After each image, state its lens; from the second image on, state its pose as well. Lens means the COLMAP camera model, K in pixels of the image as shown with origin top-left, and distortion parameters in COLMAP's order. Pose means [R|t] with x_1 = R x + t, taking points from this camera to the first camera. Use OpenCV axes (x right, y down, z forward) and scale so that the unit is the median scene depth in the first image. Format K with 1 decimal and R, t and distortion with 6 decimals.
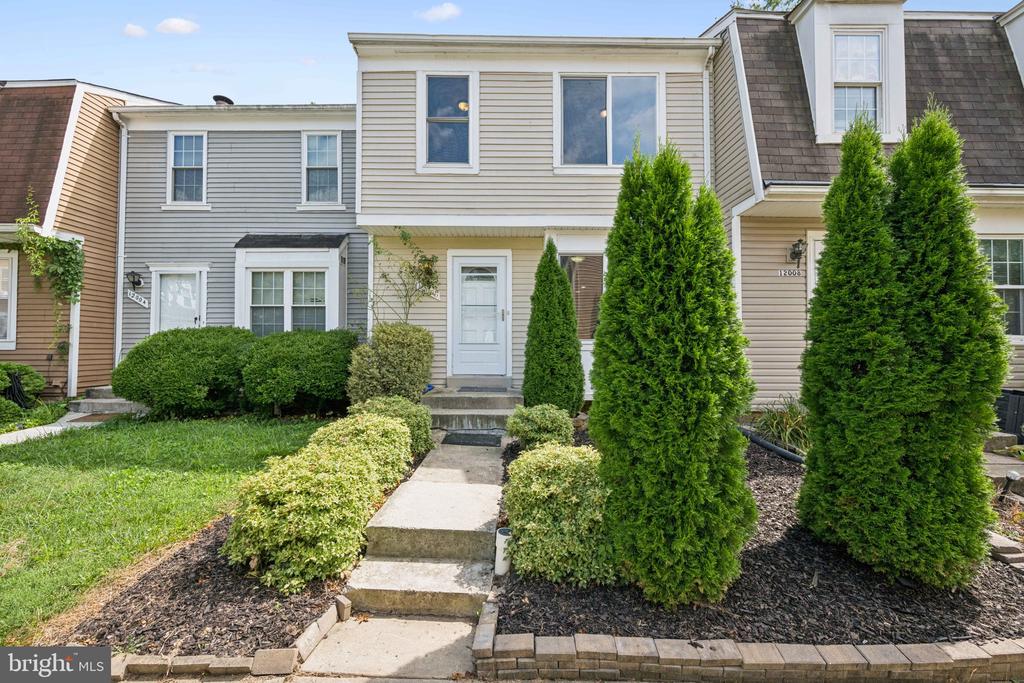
lens RADIAL K [[425.6, 0, 510.3], [0, 425.6, 341.4], [0, 0, 1]] dist [-0.002303, -0.000885]
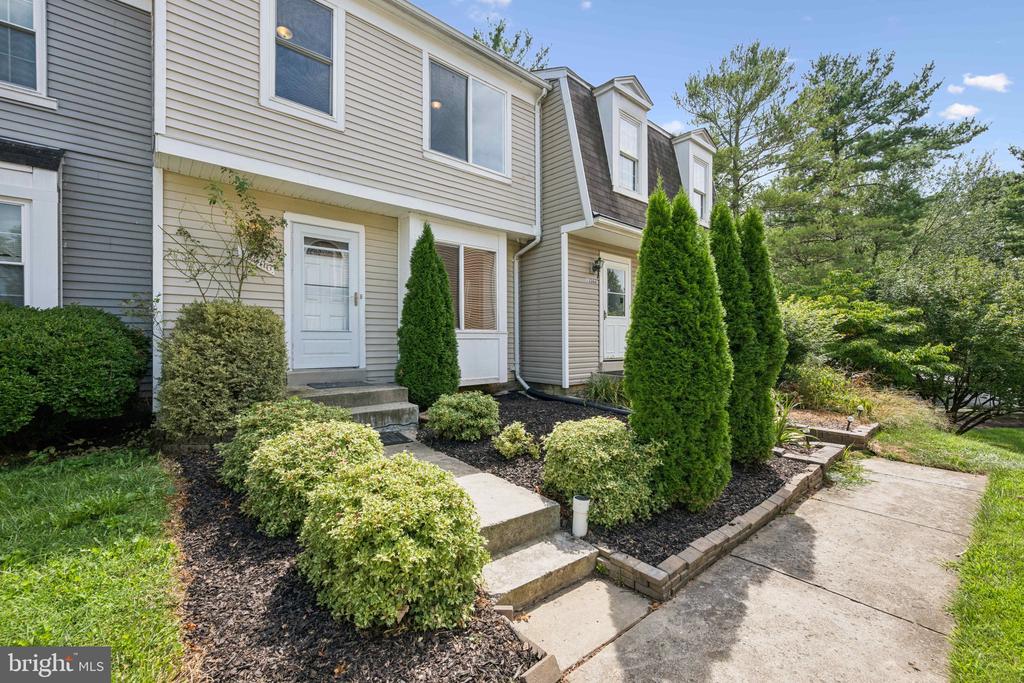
lens RADIAL K [[425.6, 0, 533.8], [0, 425.6, 339.5], [0, 0, 1]] dist [-0.002303, -0.000885]
pose [[0.741220, -0.004011, 0.671250, -0.379069], [-0.011038, 0.999774, 0.018163, 0.001894], [-0.671171, -0.020872, 0.741008, 0.110134]]
